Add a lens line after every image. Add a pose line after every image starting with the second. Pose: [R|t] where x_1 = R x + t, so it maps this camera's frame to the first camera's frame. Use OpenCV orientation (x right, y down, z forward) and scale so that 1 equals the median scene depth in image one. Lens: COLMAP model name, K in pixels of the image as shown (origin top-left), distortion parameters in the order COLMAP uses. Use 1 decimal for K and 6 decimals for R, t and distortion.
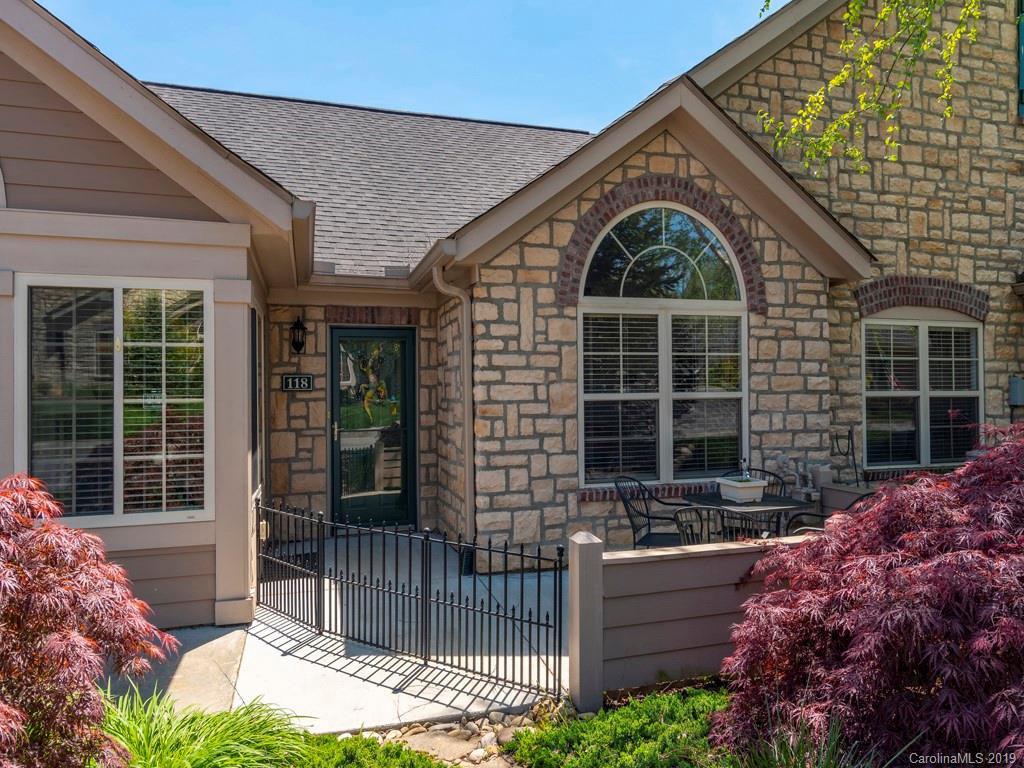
lens RADIAL K [[670.2, 0, 512.0], [0, 670.2, 384.0], [0, 0, 1]] dist [-0.003529, -0.001272]
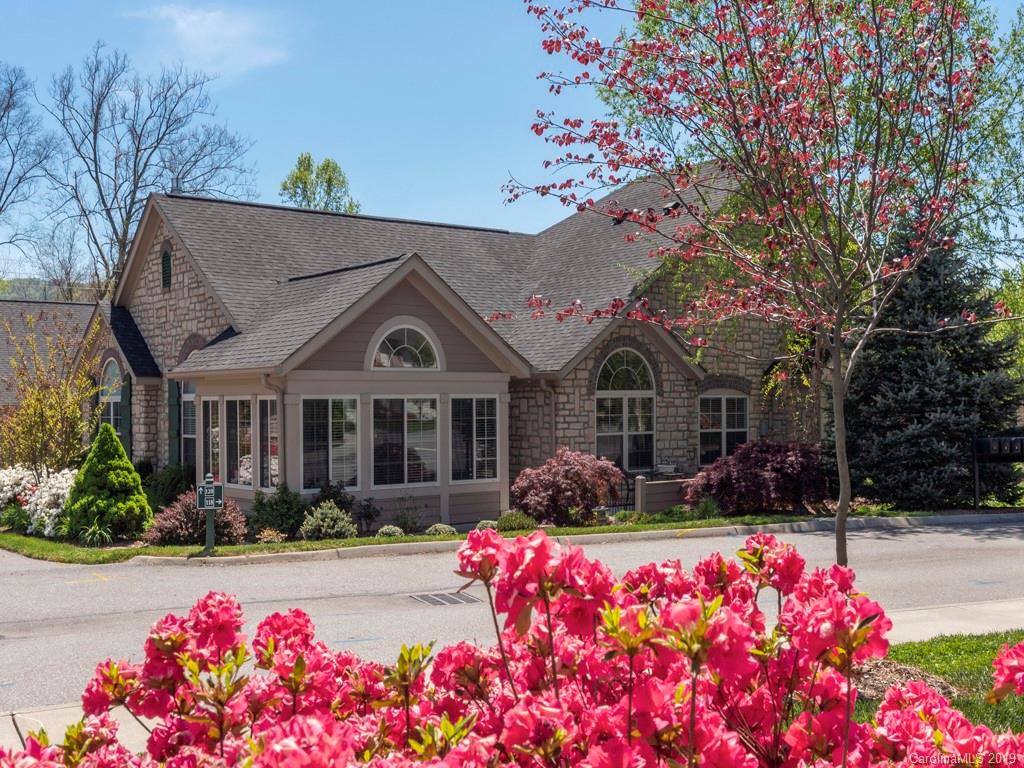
lens RADIAL K [[1145.7, 0, 512.0], [0, 1145.7, 384.0], [0, 0, 1]] dist [-0.008159, -0.007434]
pose [[0.930985, 0.009262, 0.364940, -1.635943], [-0.007623, 0.999953, -0.005932, -0.130809], [-0.364977, 0.002740, 0.931012, -2.614978]]
